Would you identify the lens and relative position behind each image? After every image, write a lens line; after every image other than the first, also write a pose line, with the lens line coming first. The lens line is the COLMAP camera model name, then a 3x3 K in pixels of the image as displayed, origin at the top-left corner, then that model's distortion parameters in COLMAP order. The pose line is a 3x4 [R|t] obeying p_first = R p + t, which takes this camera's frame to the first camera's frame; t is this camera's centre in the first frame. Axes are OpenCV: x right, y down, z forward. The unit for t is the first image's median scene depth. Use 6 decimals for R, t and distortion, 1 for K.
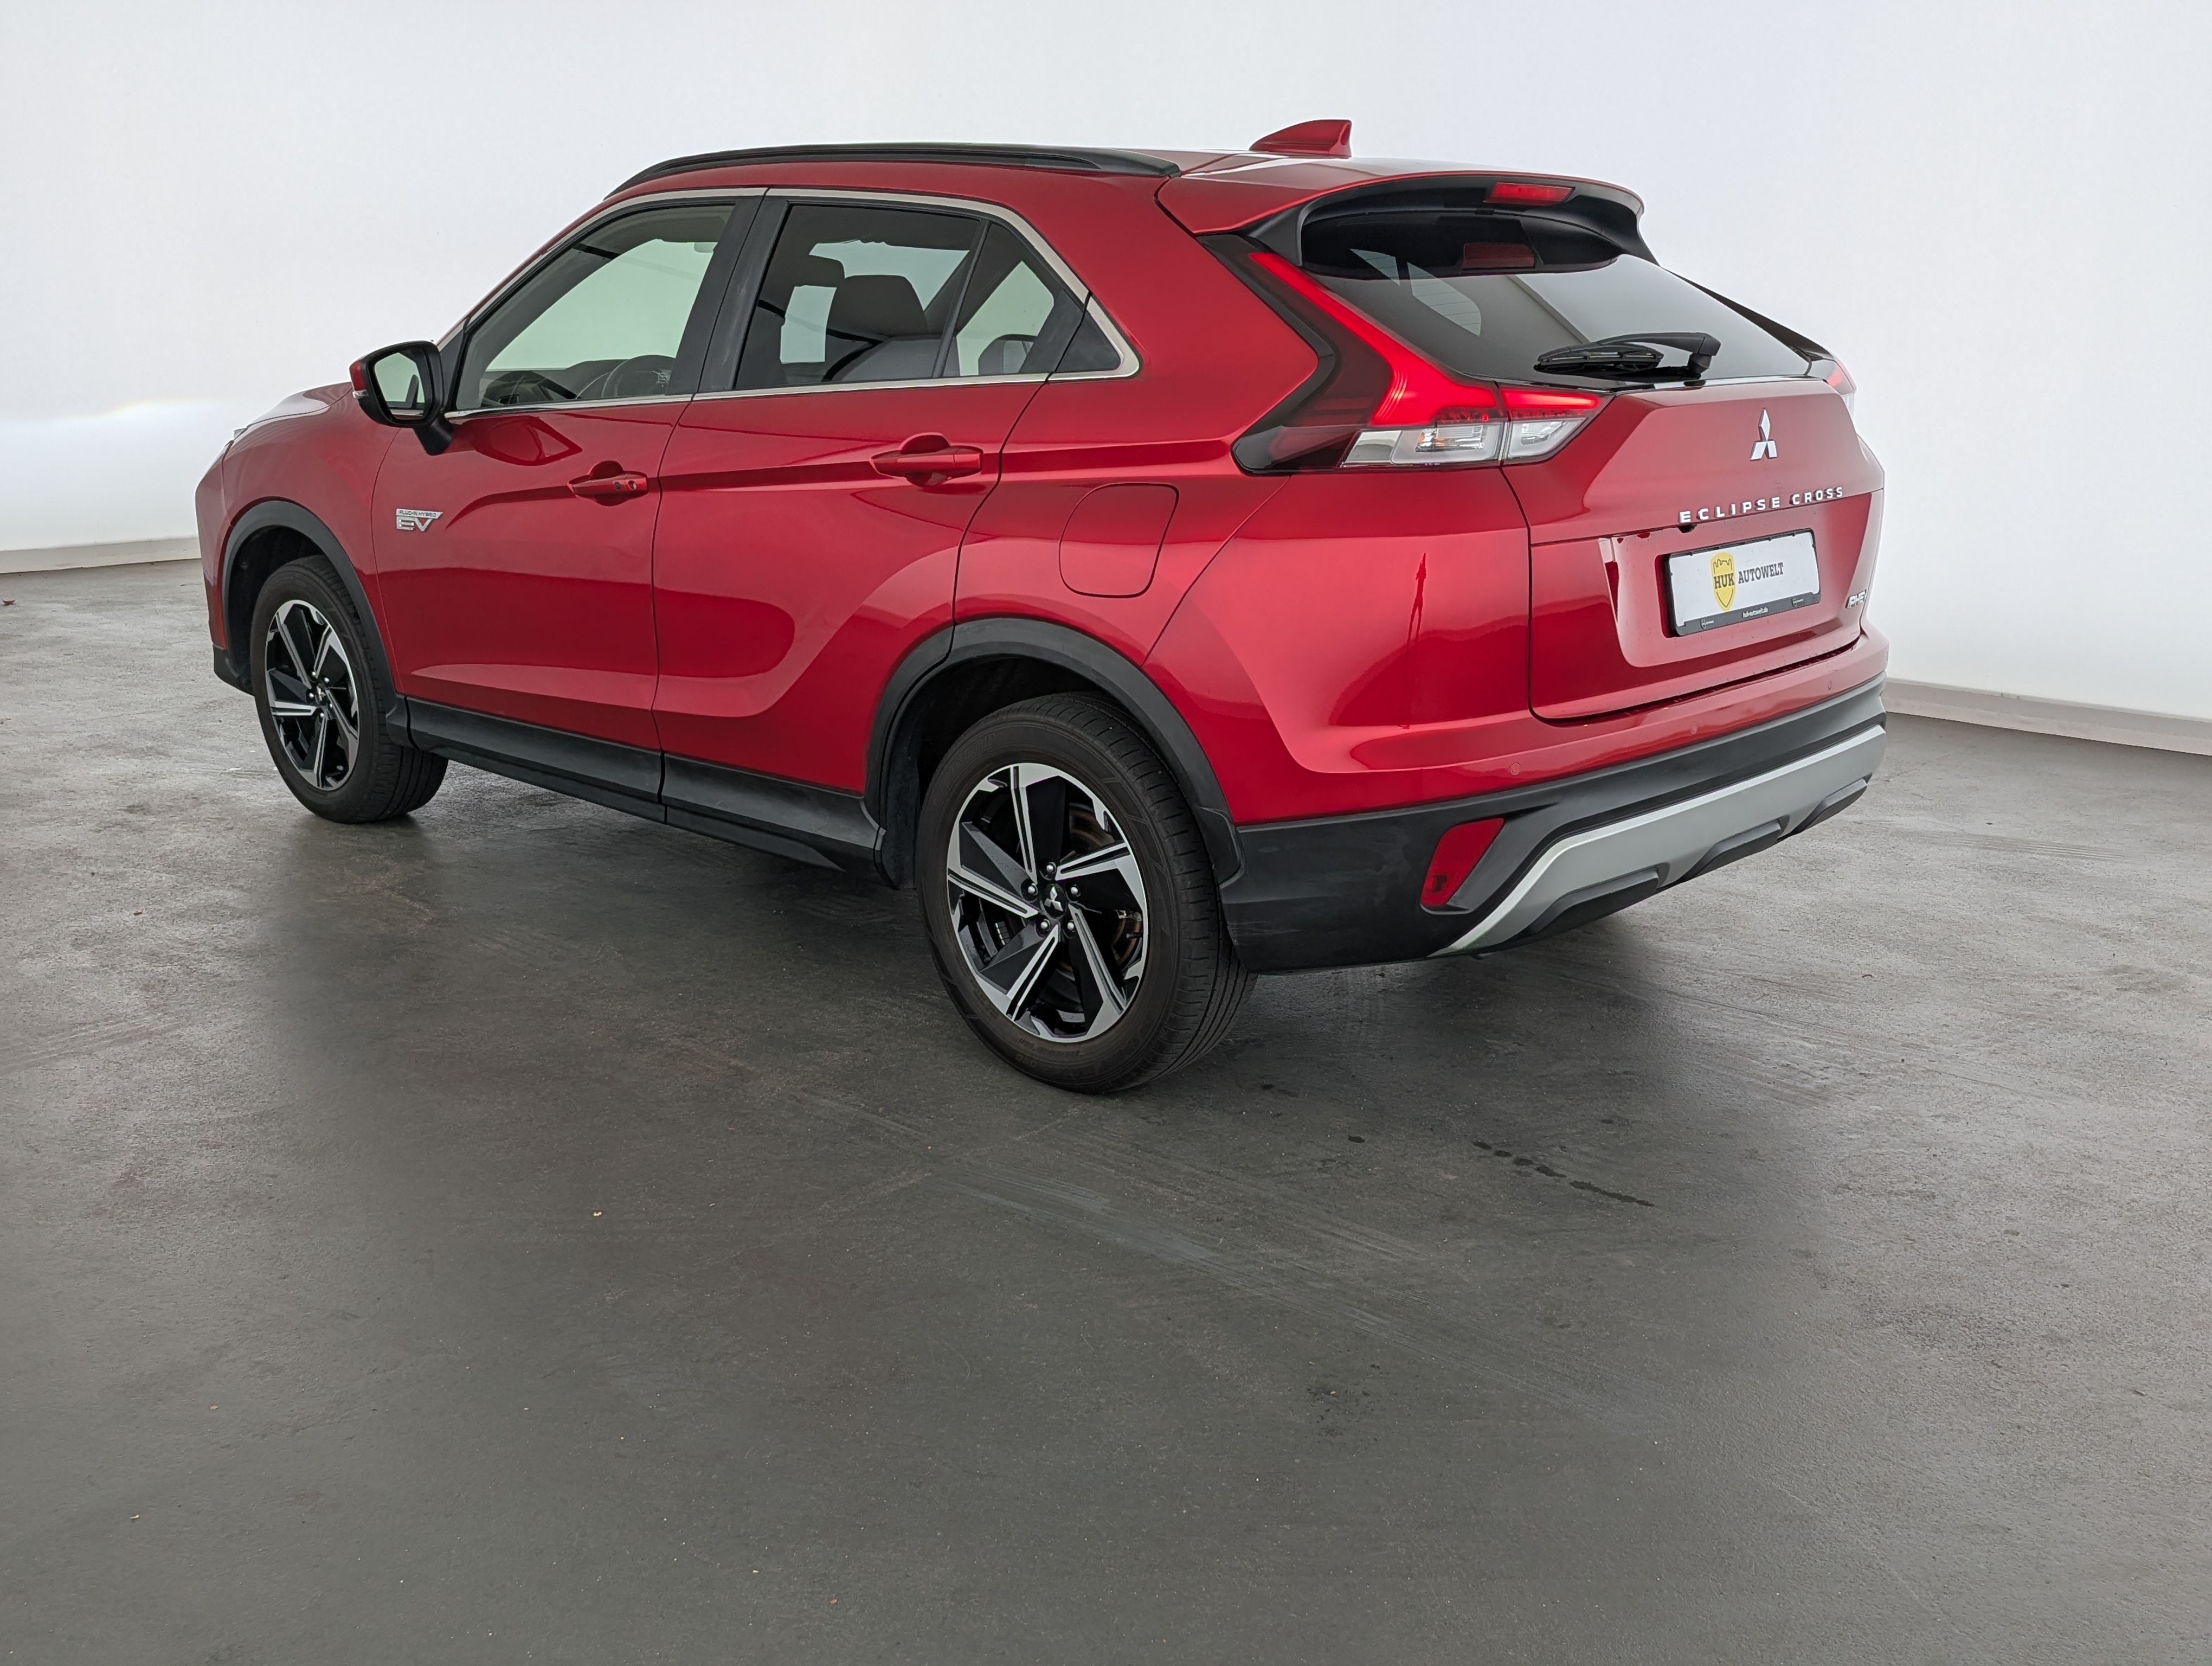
lens RADIAL K [[2121.2, 0, 1106.0], [0, 2121.2, 833.0], [0, 0, 1]] dist [0.047184, 0.021825]
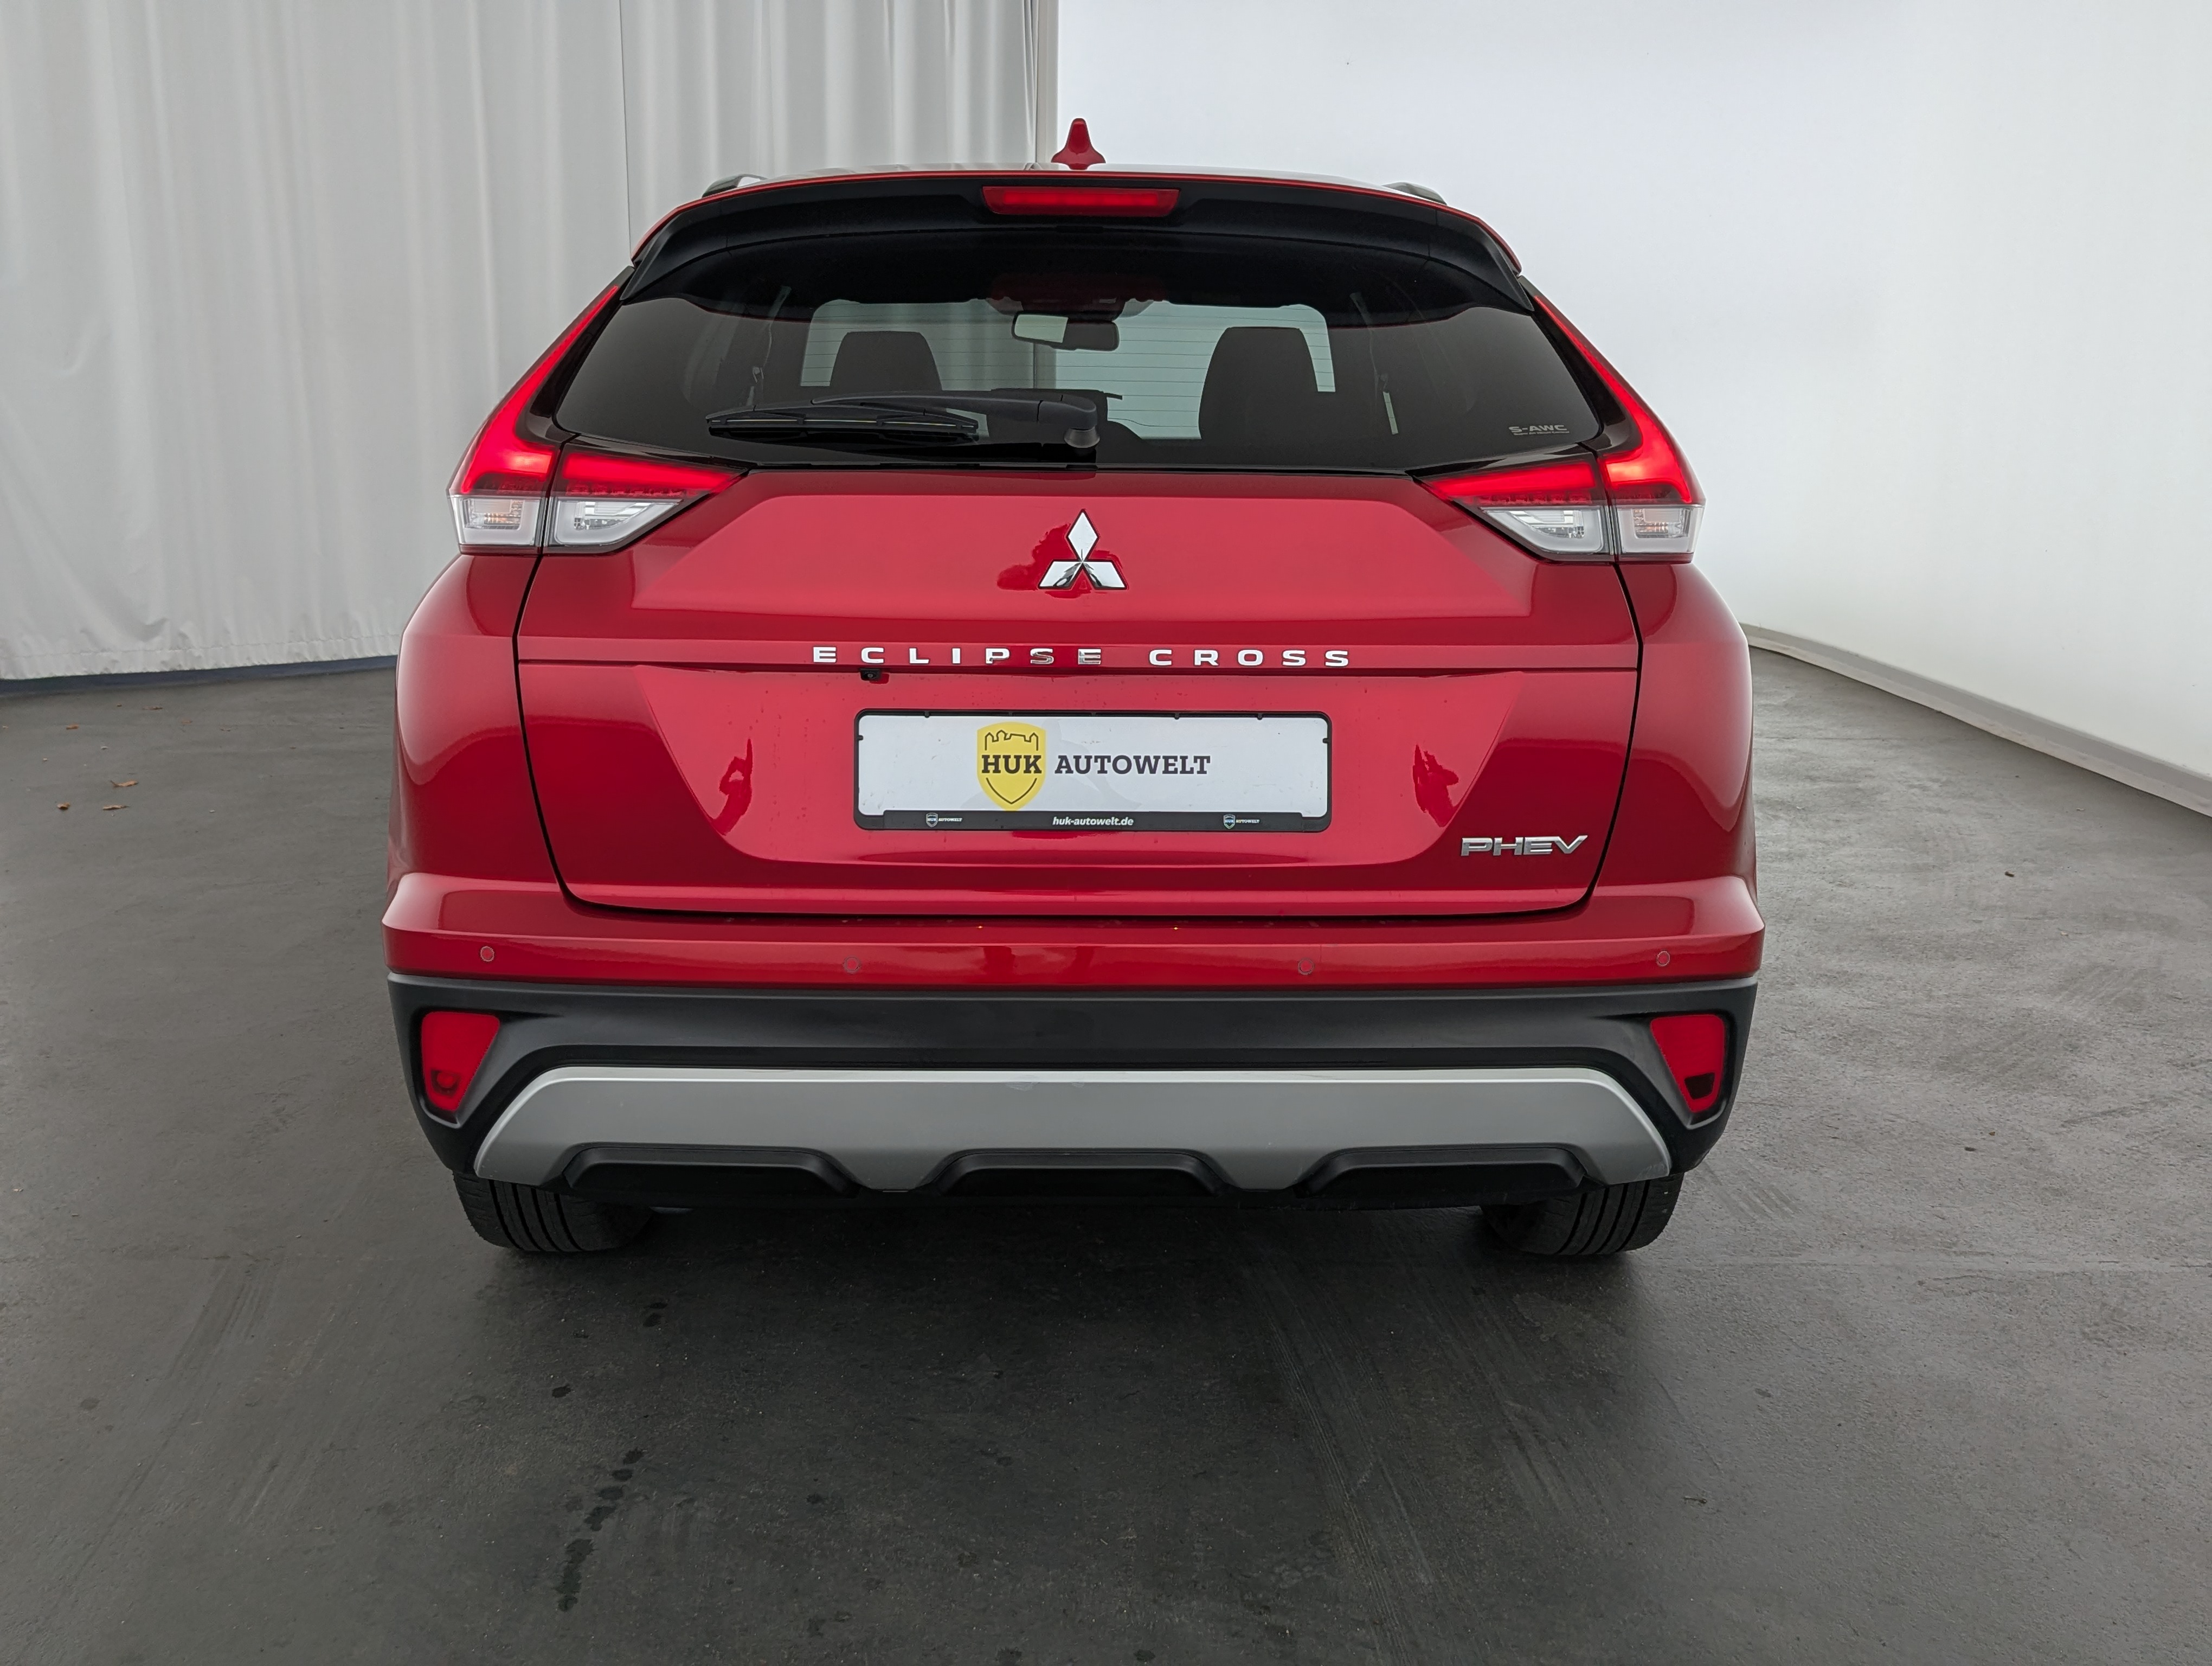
lens RADIAL K [[2121.2, 0, 1106.0], [0, 2121.2, 833.0], [0, 0, 1]] dist [0.047184, 0.021825]
pose [[0.687665, 0.159989, -0.708181, 0.798690], [-0.190471, 0.981008, 0.036672, -0.129874], [0.700598, 0.109670, 0.705078, 0.569147]]
